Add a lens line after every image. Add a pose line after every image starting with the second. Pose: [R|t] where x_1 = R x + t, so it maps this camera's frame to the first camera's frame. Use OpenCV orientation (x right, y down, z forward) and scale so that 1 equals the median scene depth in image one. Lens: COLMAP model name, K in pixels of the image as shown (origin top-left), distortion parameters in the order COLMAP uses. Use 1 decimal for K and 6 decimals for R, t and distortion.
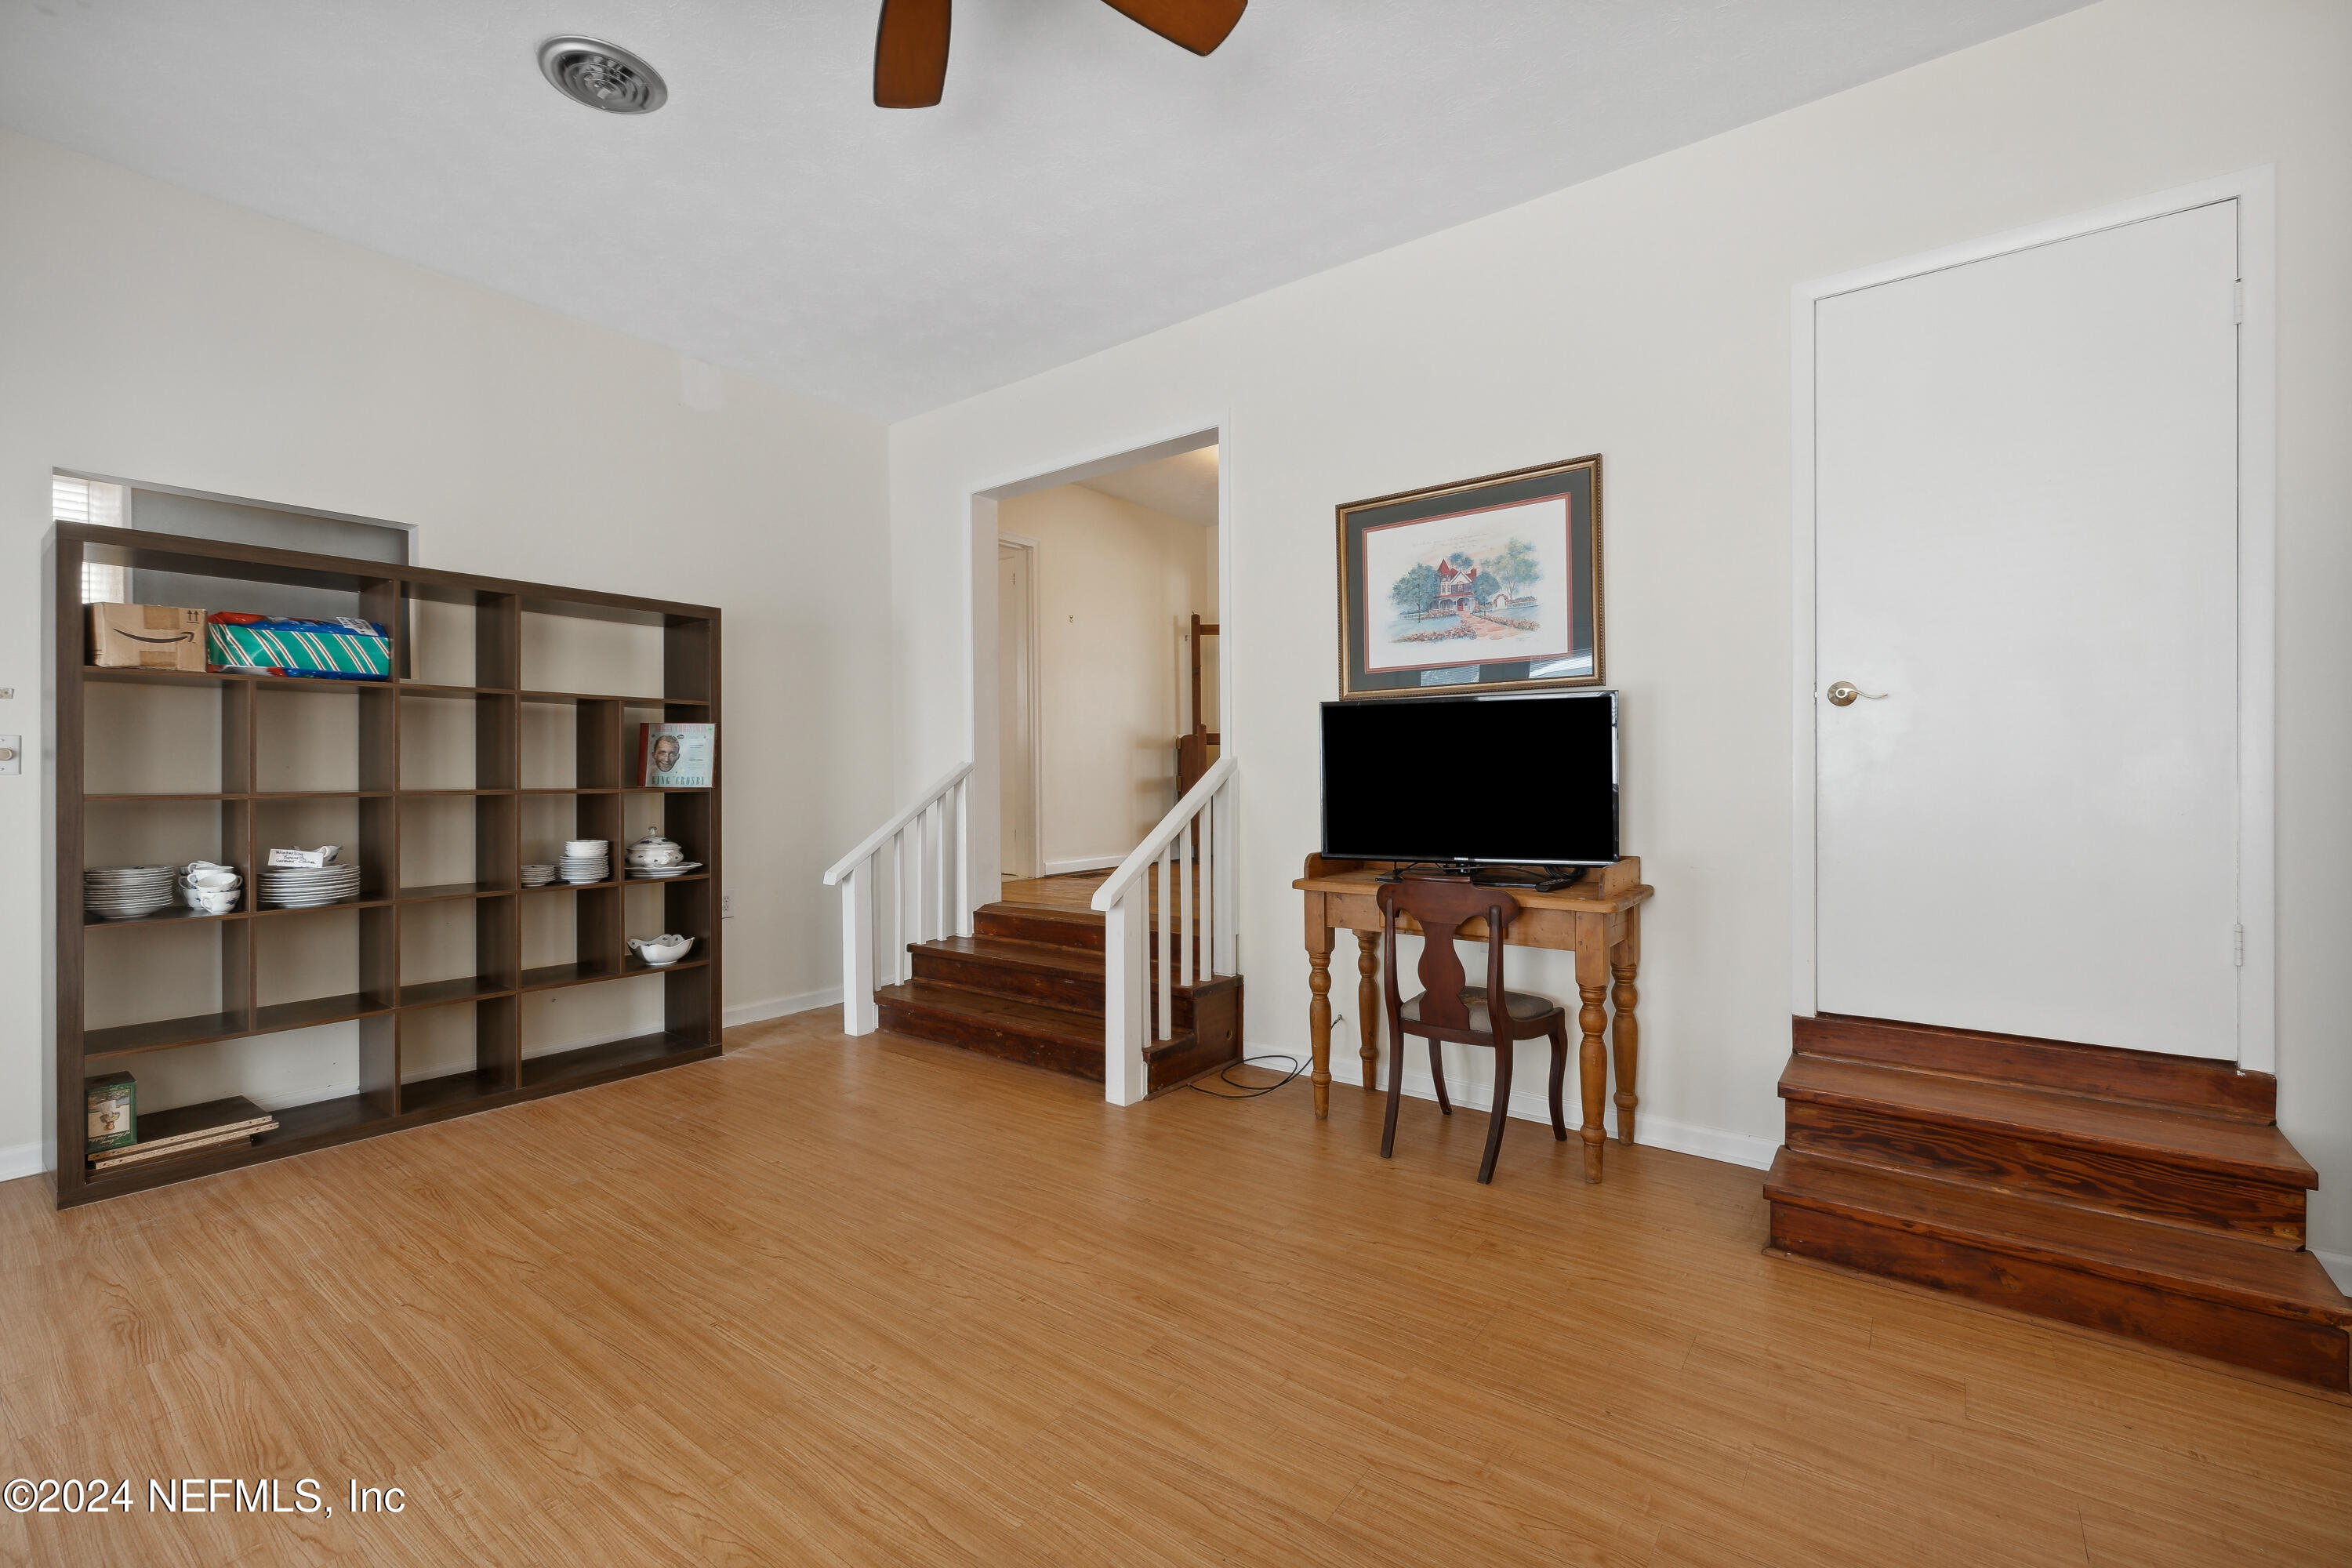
lens RADIAL K [[1001.5, 0, 1166.1], [0, 1001.5, 776.1], [0, 0, 1]] dist [-0.001229, -0.000274]
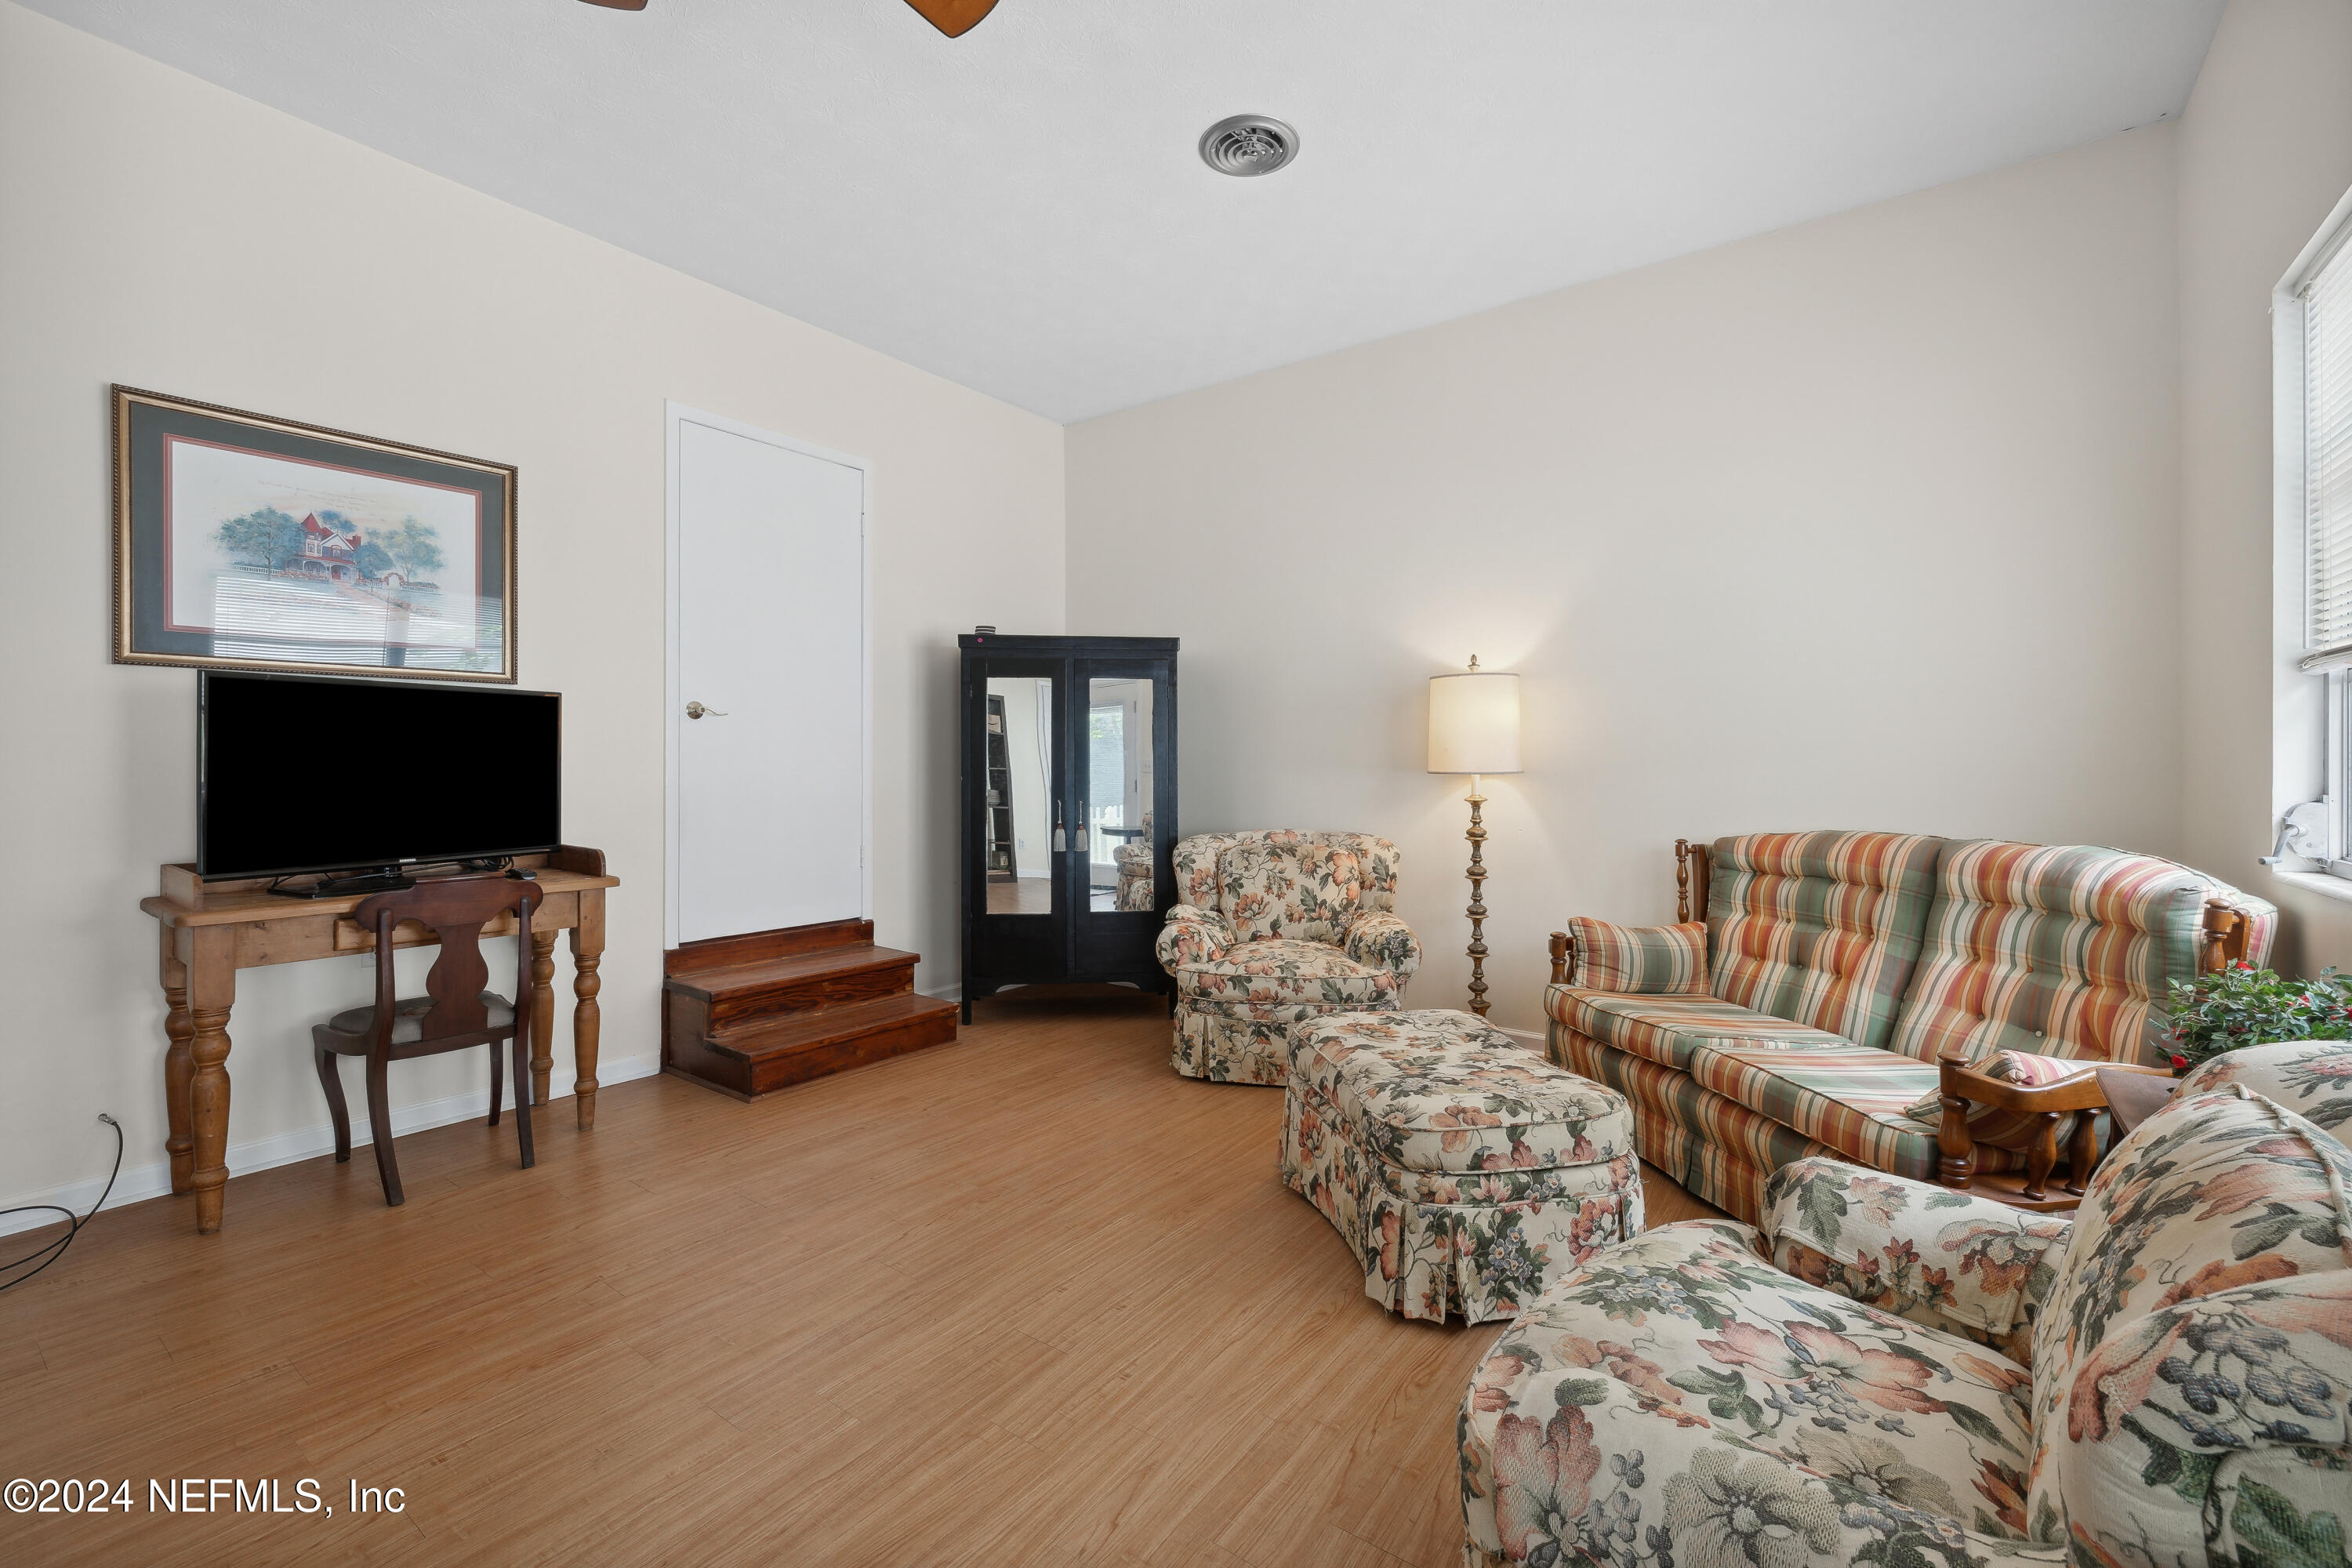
lens RADIAL K [[1001.5, 0, 1179.0], [0, 1001.5, 768.8], [0, 0, 1]] dist [-0.001229, -0.000274]
pose [[-0.029160, -0.003056, 0.999570, -0.616648], [-0.001323, 0.999995, 0.003018, -0.004865], [-0.999574, -0.001235, -0.029164, 0.309270]]
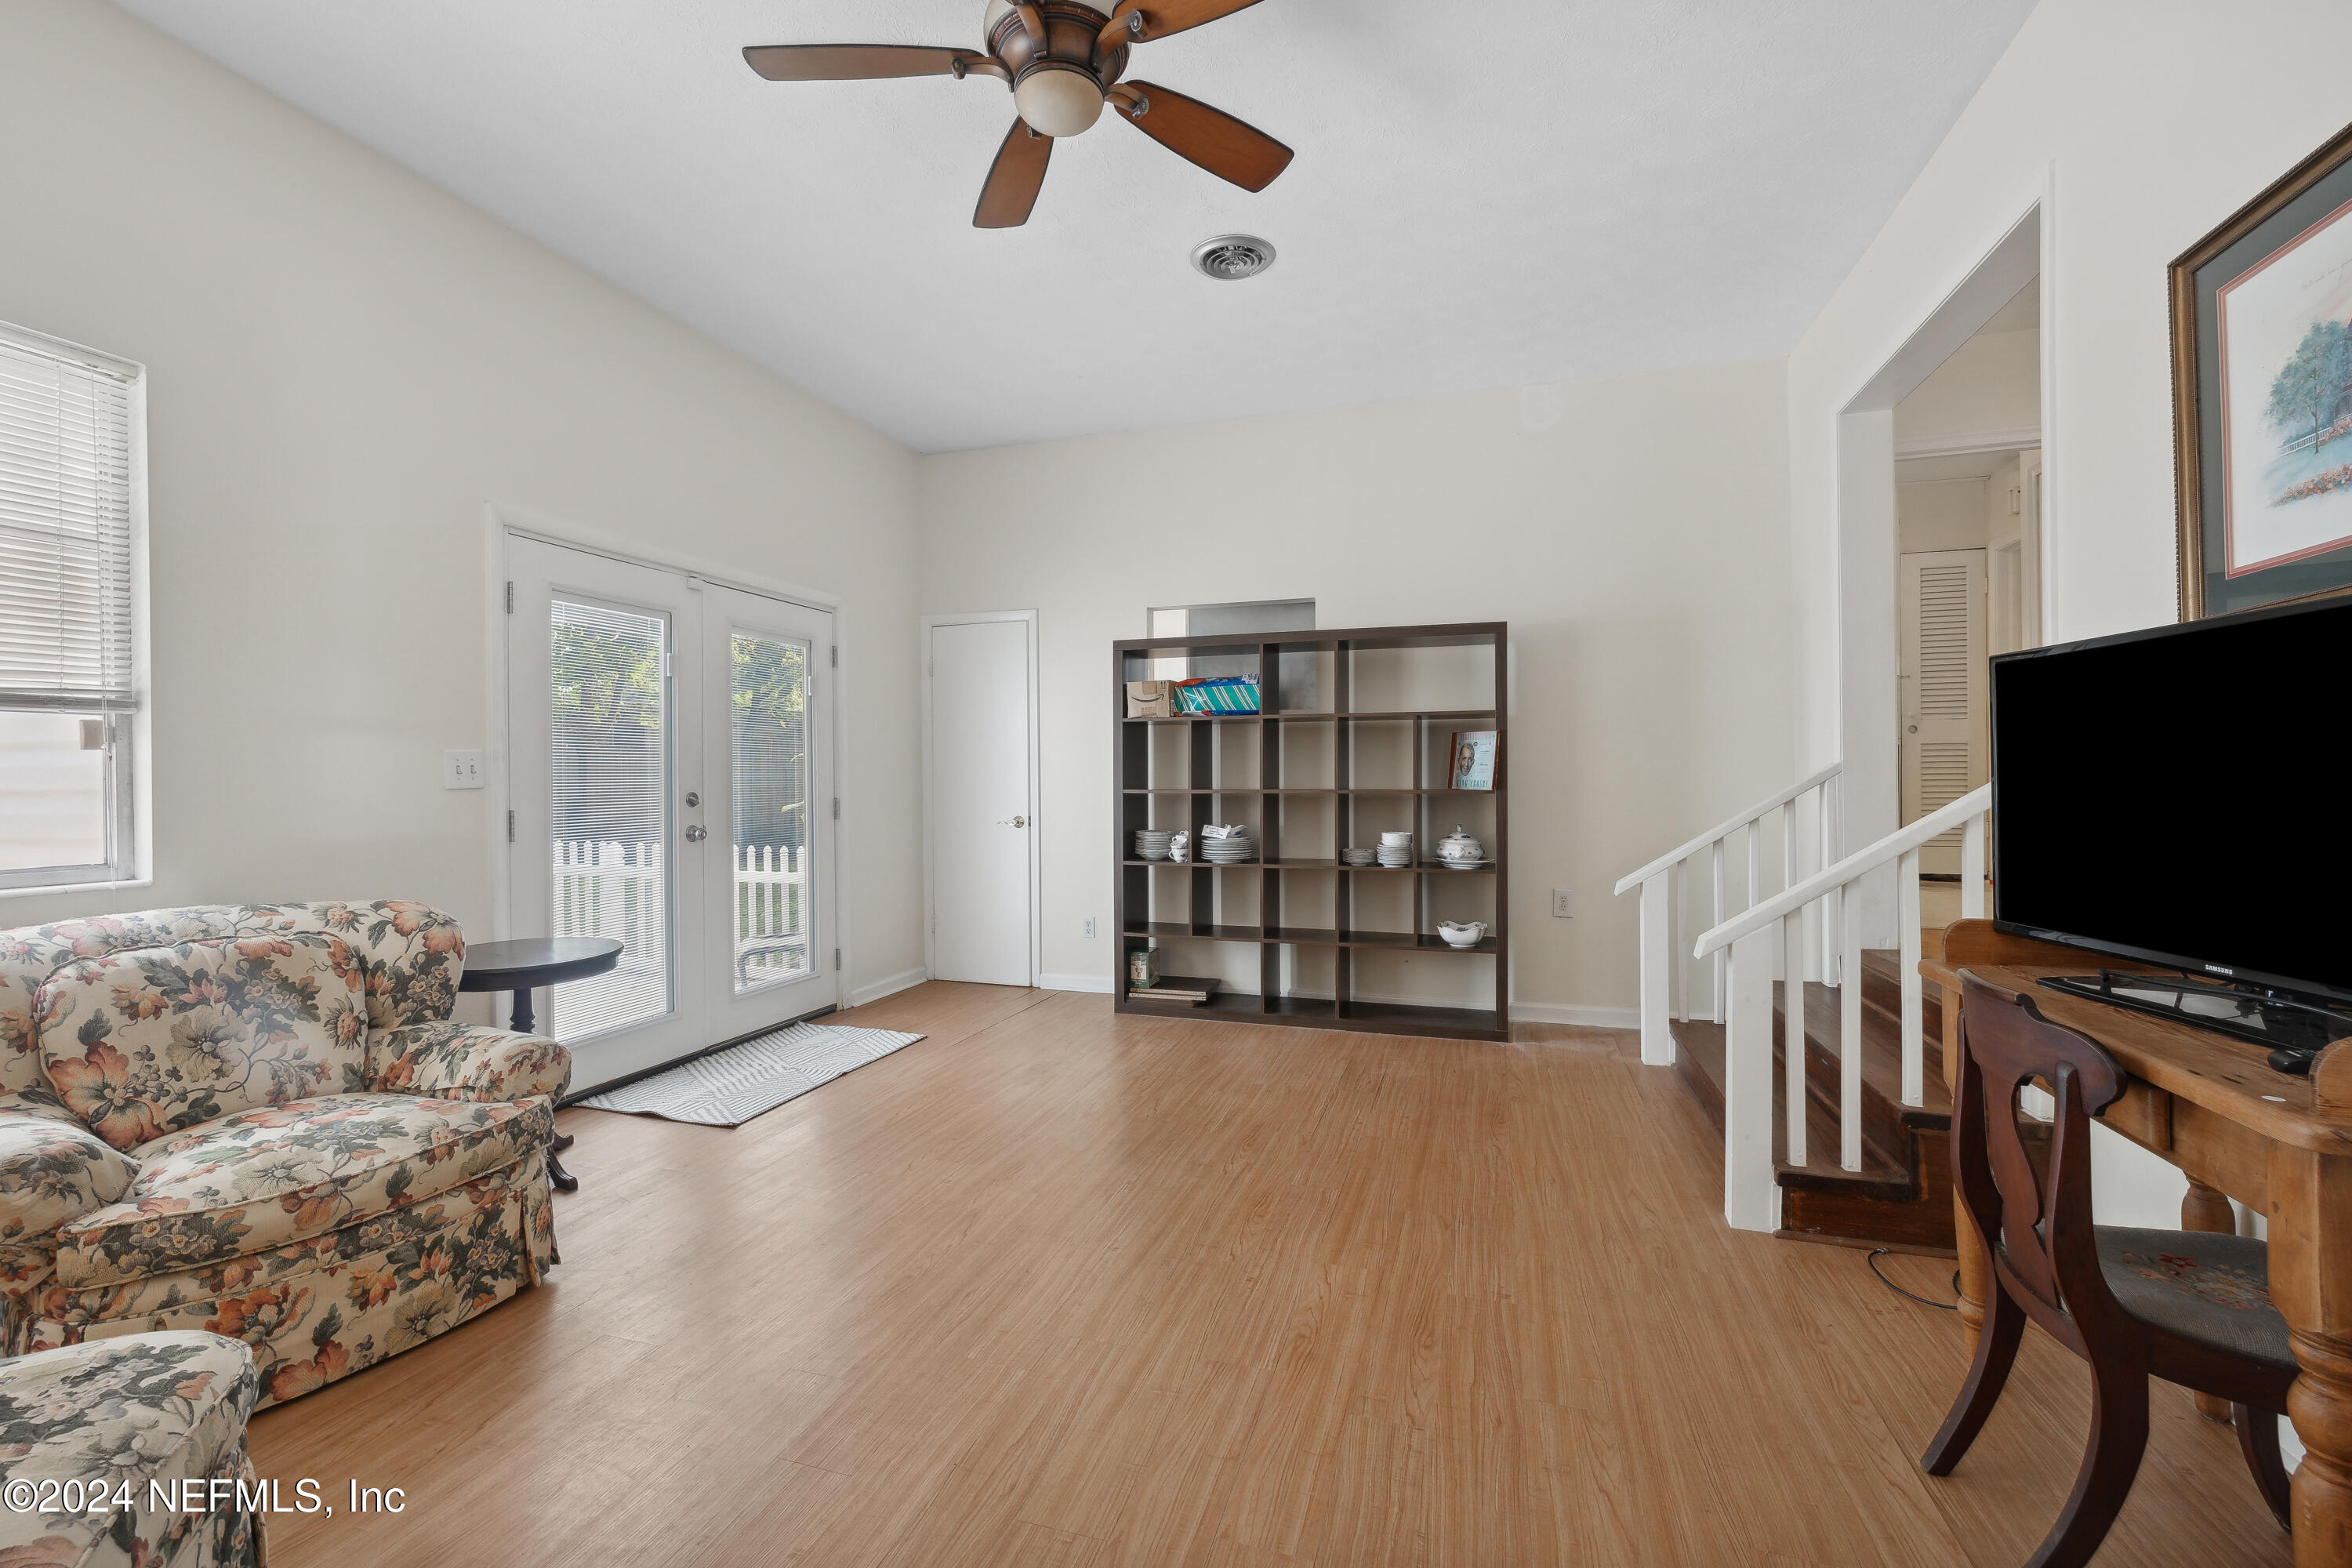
lens RADIAL K [[1001.5, 0, 1159.5], [0, 1001.5, 783.0], [0, 0, 1]] dist [-0.001229, -0.000274]
pose [[0.336447, 0.007204, -0.941675, 0.541997], [-0.001322, 0.999973, 0.007178, -0.004664], [0.941701, -0.001170, 0.336448, 0.371704]]
